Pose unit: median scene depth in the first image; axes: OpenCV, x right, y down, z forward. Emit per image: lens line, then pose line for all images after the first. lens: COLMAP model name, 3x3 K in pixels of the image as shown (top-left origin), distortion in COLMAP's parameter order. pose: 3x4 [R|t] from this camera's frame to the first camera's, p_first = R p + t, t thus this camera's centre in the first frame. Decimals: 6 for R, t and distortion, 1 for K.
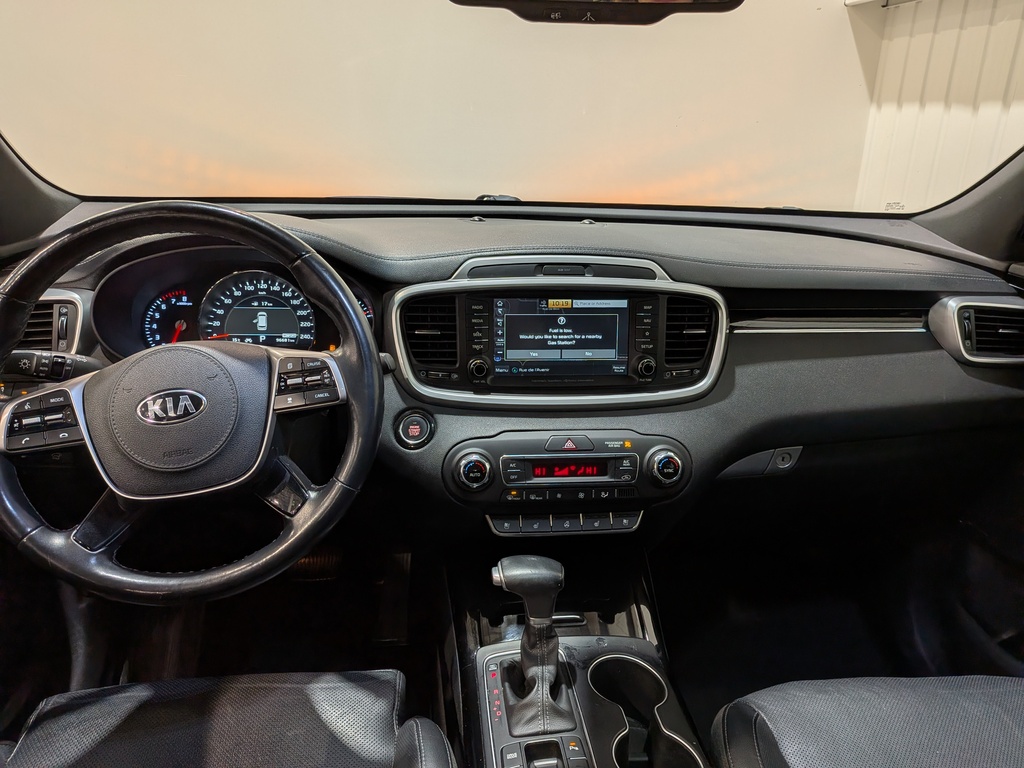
lens RADIAL K [[715.7, 0, 528.2], [0, 715.7, 385.4], [0, 0, 1]] dist [0.051617, -0.100385]
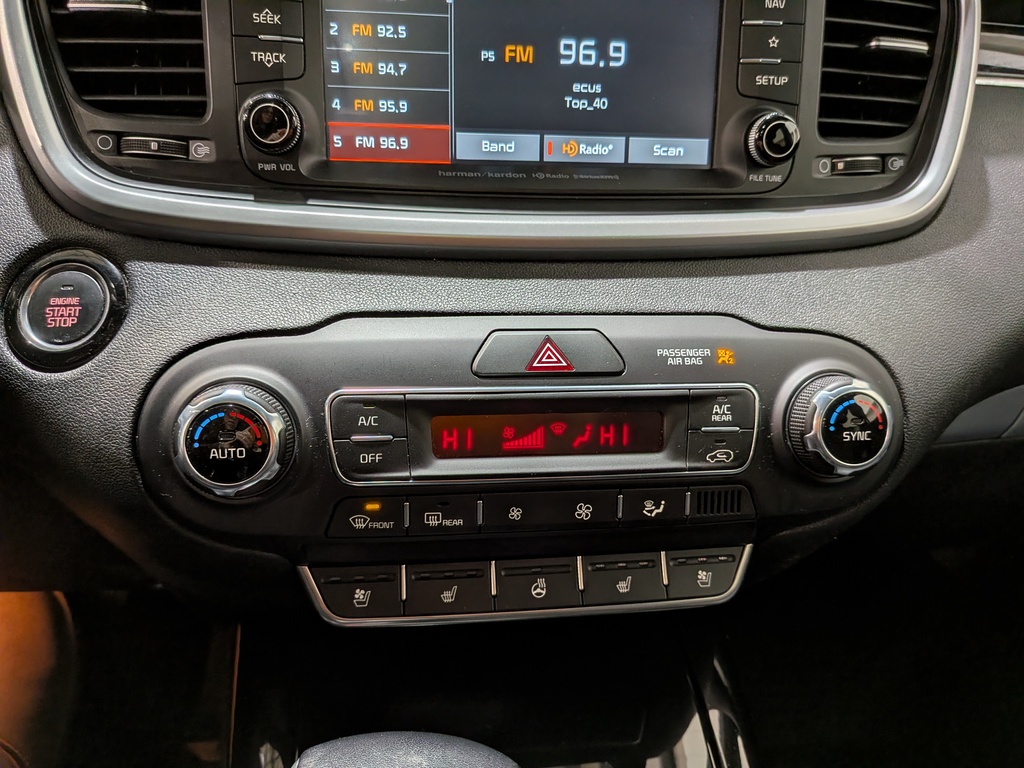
lens RADIAL K [[736.8, 0, 527.1], [0, 736.8, 385.0], [0, 0, 1]] dist [0.043994, -0.118190]
pose [[0.999363, 0.001298, 0.035668, 0.036082], [-0.003912, 0.997299, 0.073340, 0.071247], [-0.035477, -0.073433, 0.996669, 0.669145]]
